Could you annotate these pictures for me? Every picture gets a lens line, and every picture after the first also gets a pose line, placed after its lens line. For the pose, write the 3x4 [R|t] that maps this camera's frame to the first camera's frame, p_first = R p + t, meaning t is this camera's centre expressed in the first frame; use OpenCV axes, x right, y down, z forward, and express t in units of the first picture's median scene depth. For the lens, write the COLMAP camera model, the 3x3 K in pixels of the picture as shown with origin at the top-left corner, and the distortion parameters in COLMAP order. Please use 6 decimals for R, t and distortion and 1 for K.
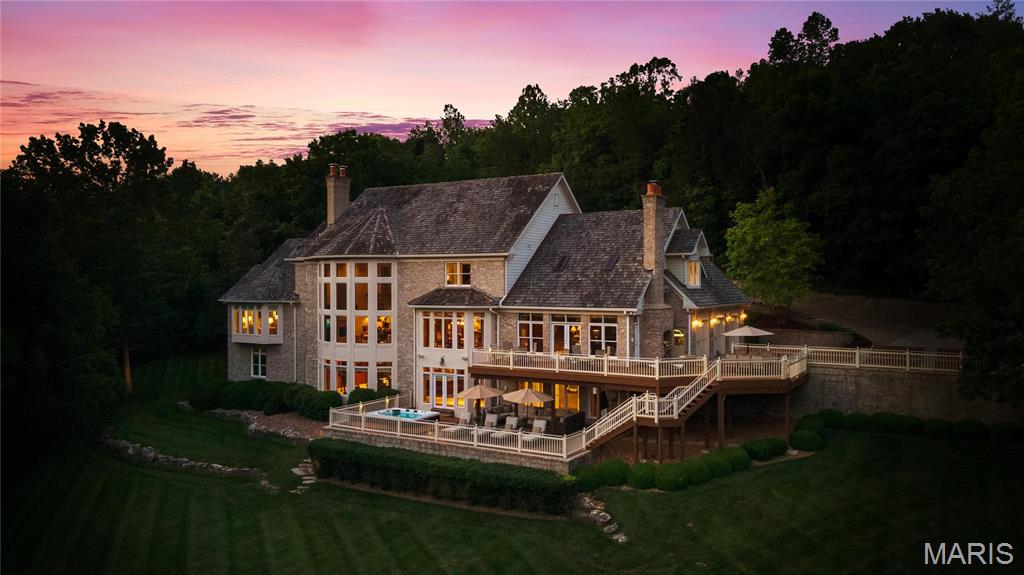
lens RADIAL K [[748.0, 0, 512.2], [0, 748.0, 292.5], [0, 0, 1]] dist [0.045730, -0.004312]
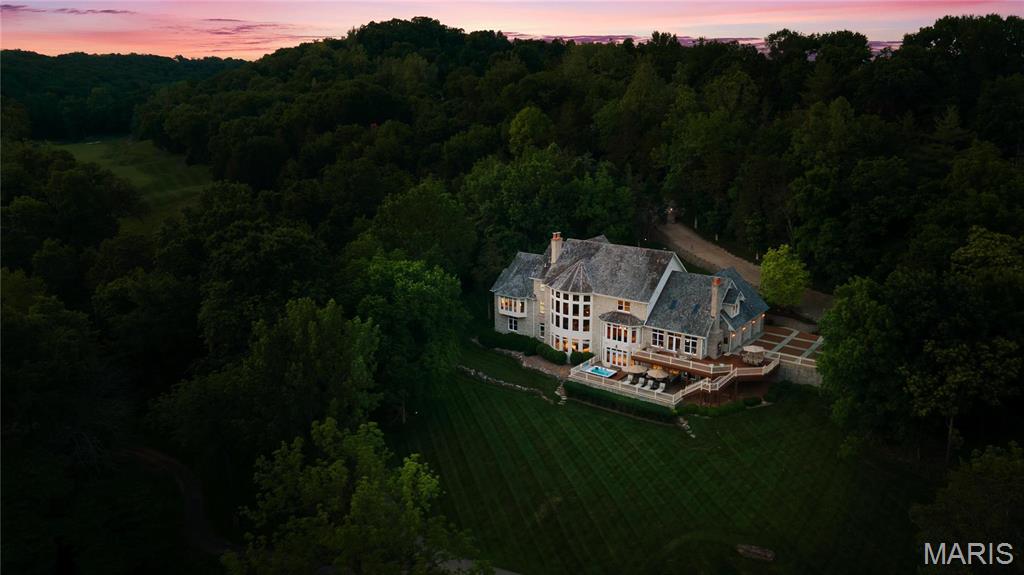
lens RADIAL K [[748.0, 0, 508.7], [0, 748.0, 293.3], [0, 0, 1]] dist [0.045730, -0.004312]
pose [[0.993579, 0.023492, -0.110677, -0.167112], [0.004839, 0.968487, 0.249017, -0.613860], [0.113039, -0.247954, 0.962154, -1.140262]]
